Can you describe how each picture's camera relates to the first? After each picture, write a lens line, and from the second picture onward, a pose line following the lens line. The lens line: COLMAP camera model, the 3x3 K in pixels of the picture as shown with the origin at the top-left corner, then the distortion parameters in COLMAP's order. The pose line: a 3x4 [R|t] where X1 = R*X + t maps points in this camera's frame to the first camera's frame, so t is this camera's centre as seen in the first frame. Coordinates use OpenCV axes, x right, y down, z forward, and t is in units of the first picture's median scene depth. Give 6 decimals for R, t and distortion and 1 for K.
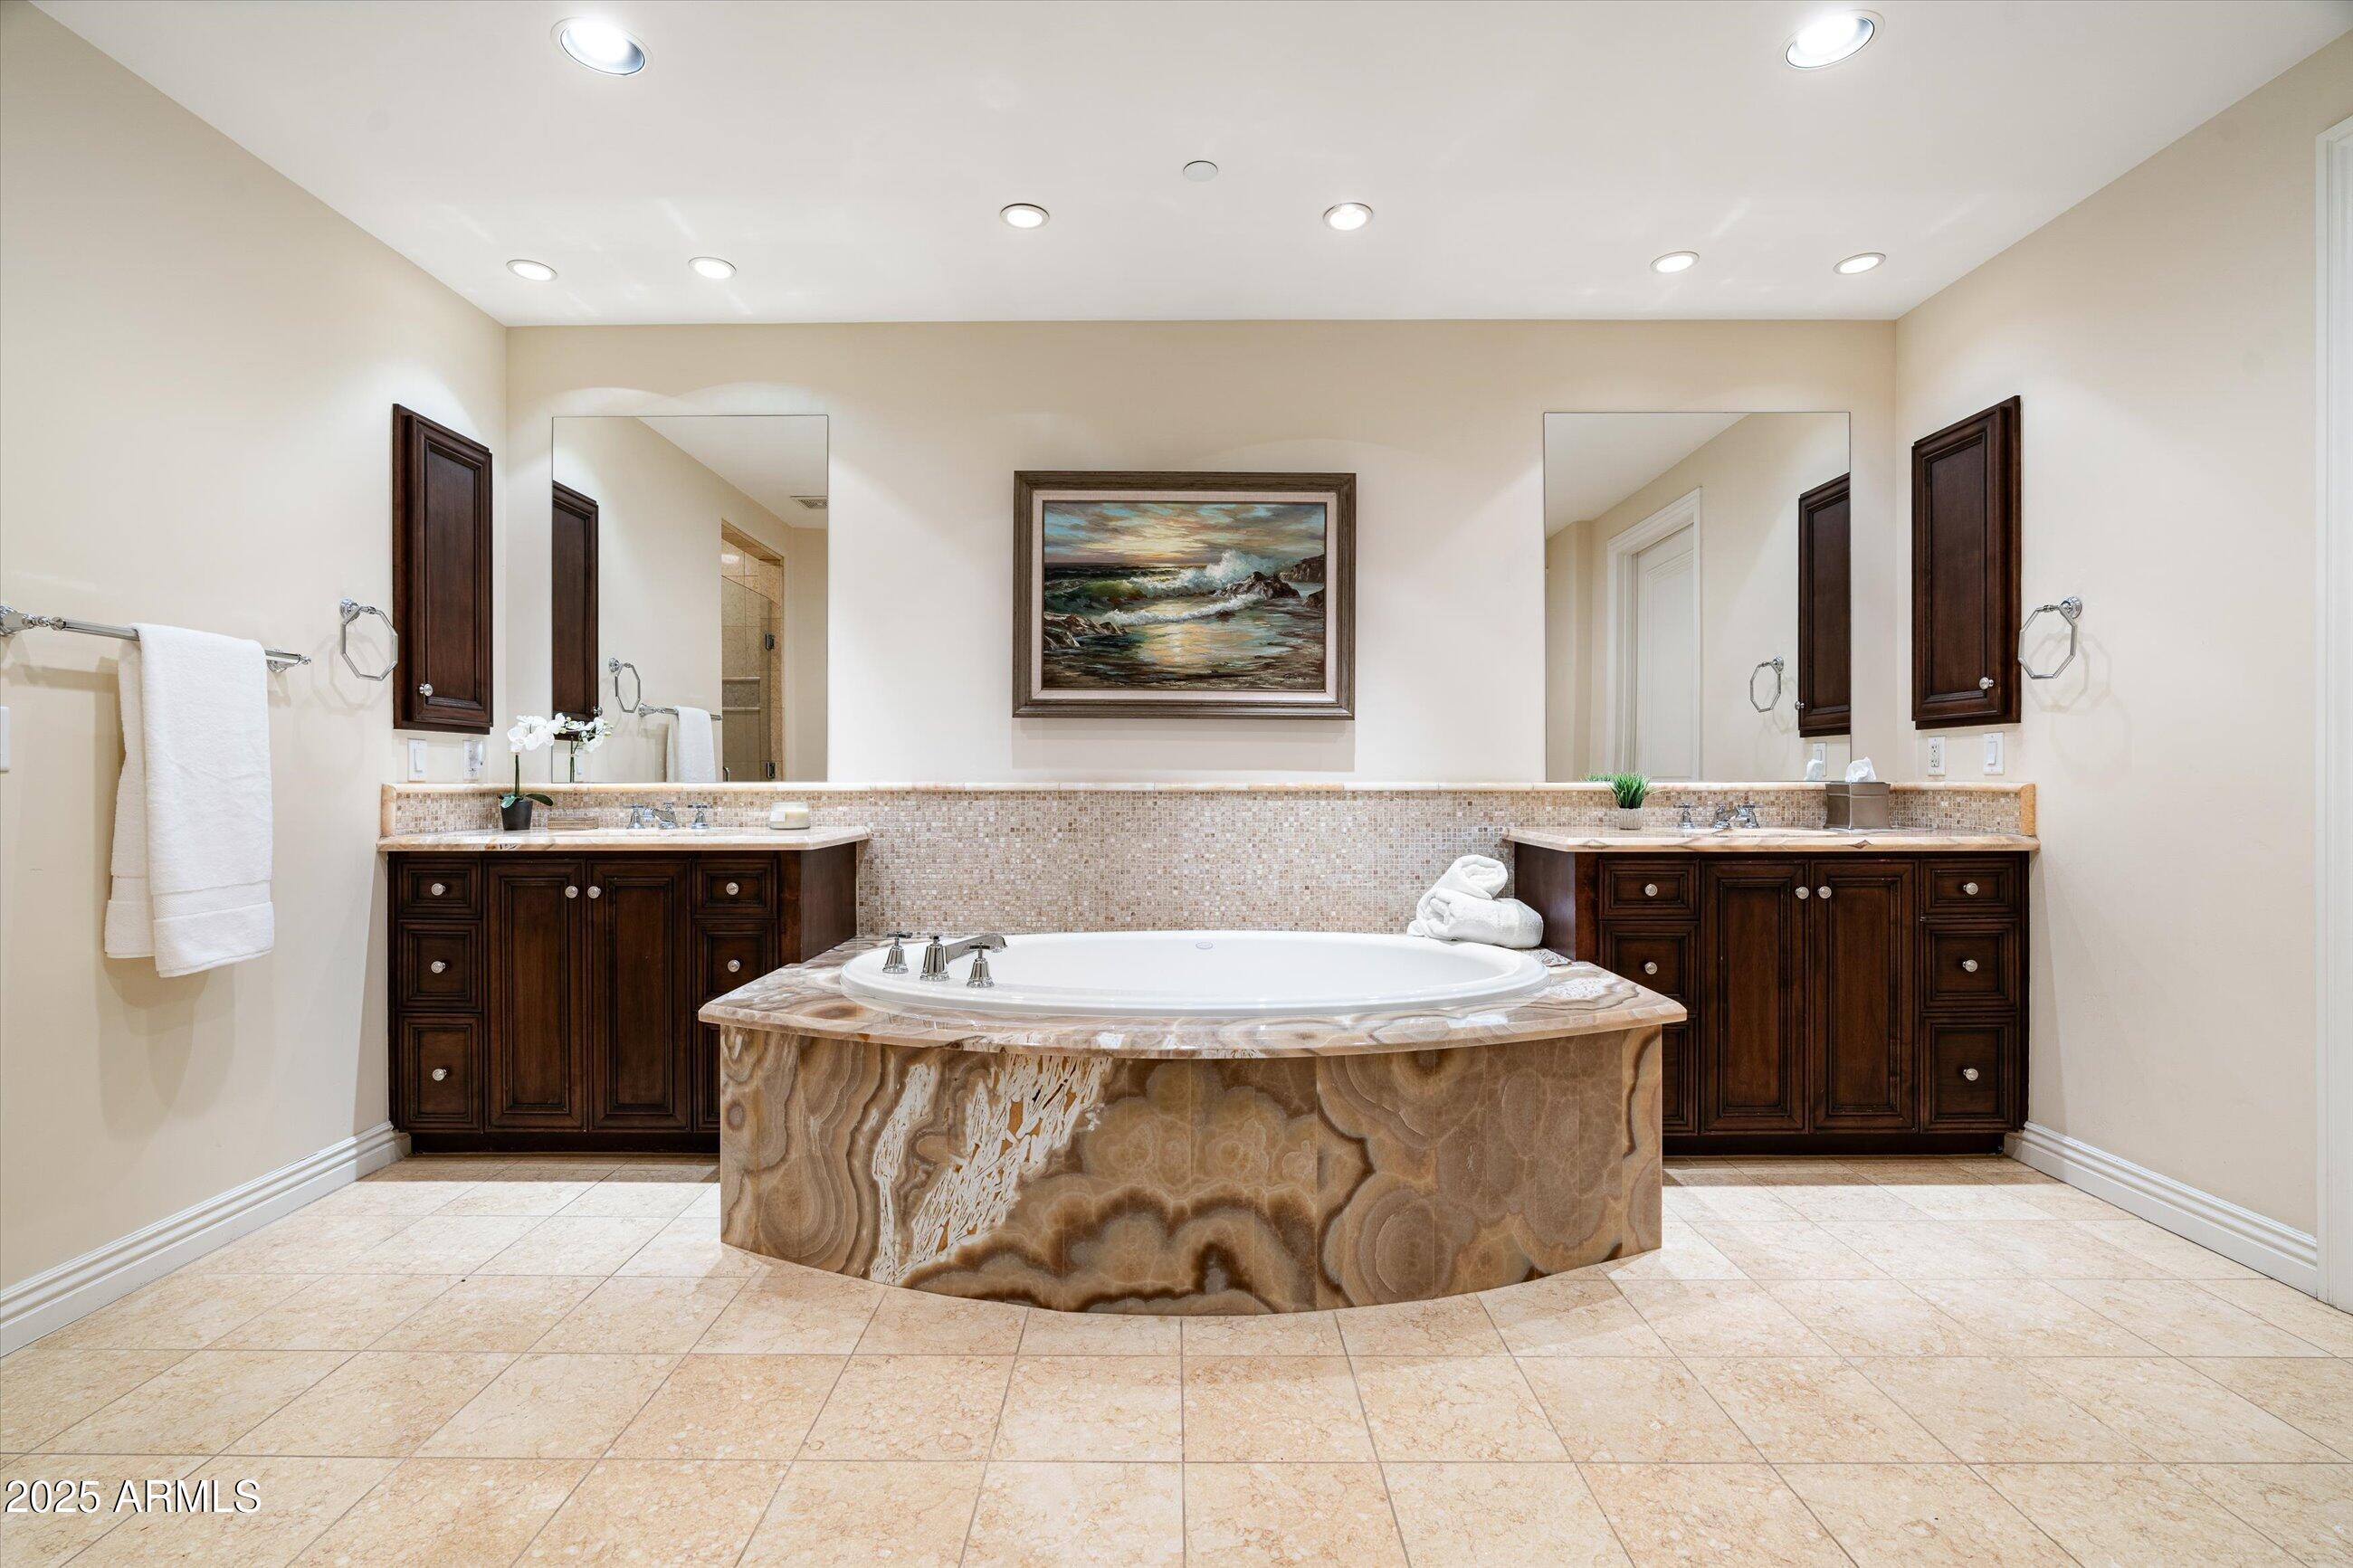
lens RADIAL K [[1084.5, 0, 1179.1], [0, 1084.5, 798.4], [0, 0, 1]] dist [-0.010345, 0.000106]
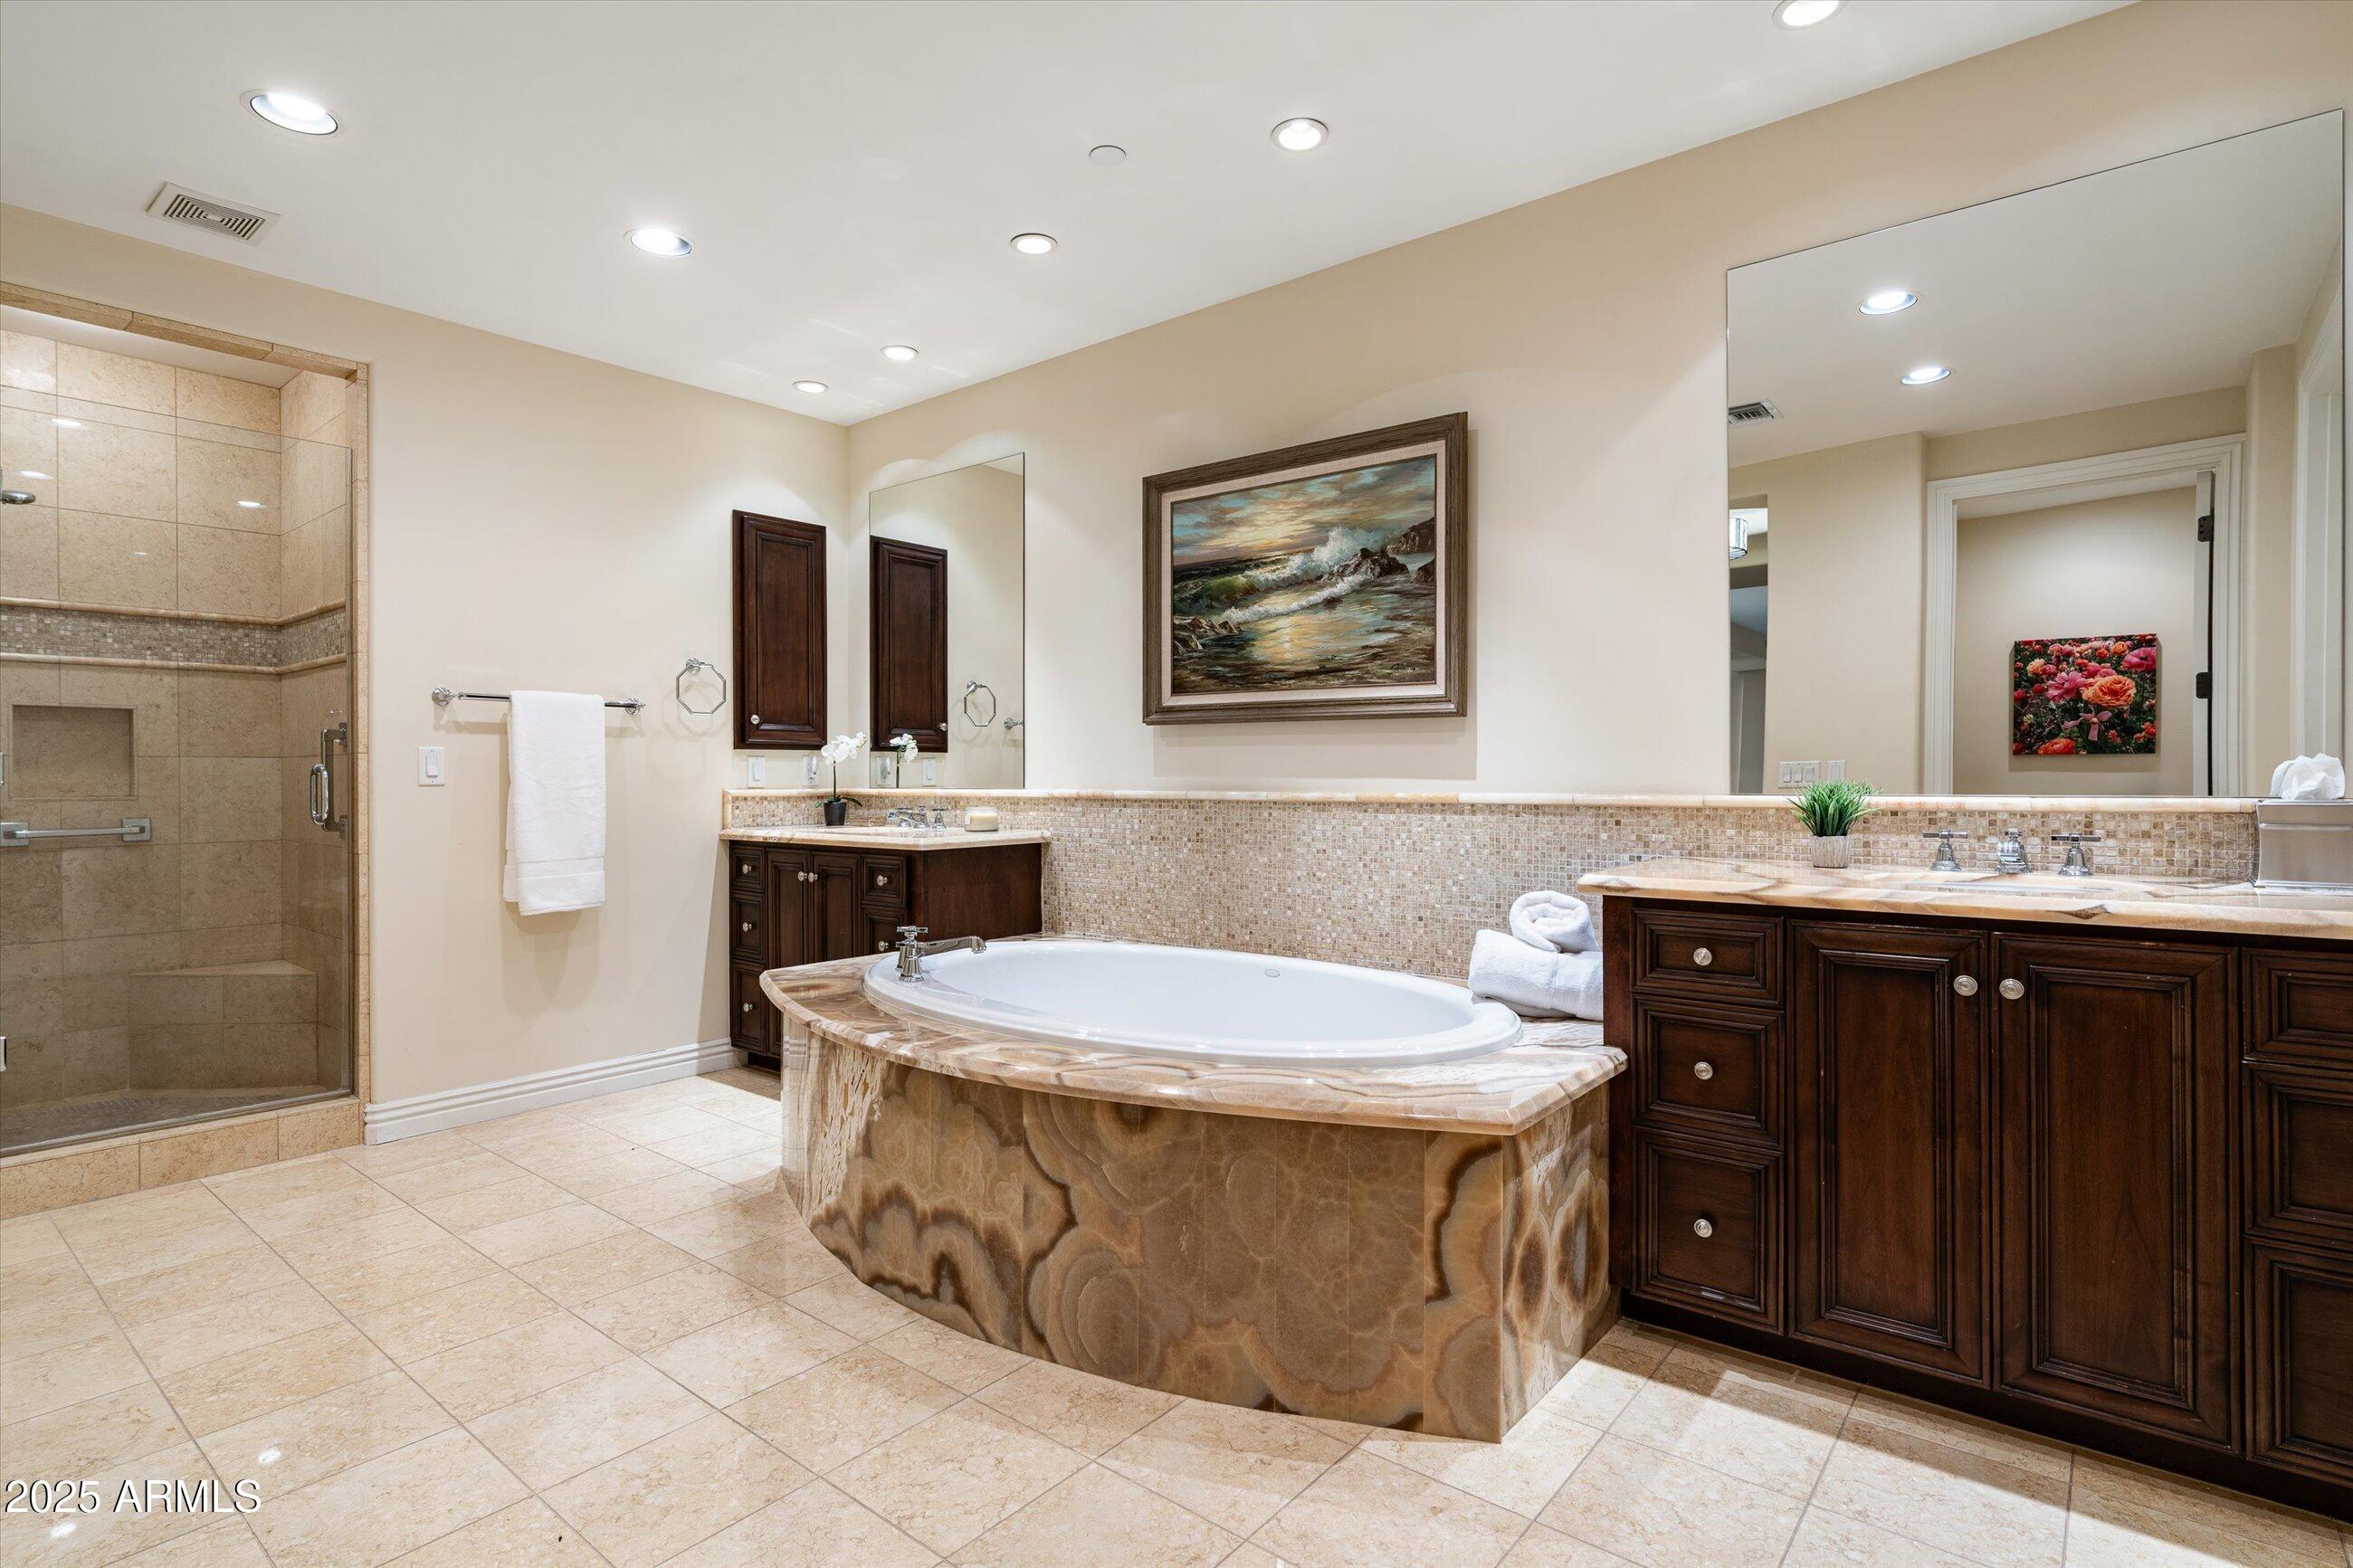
lens RADIAL K [[1186.1, 0, 1162.1], [0, 1186.1, 794.7], [0, 0, 1]] dist [-0.007080, 0.001026]
pose [[0.765859, 0.008954, -0.642946, 0.641233], [-0.007681, 0.999959, 0.004776, -0.018588], [0.642963, 0.001280, 0.765896, 0.200622]]
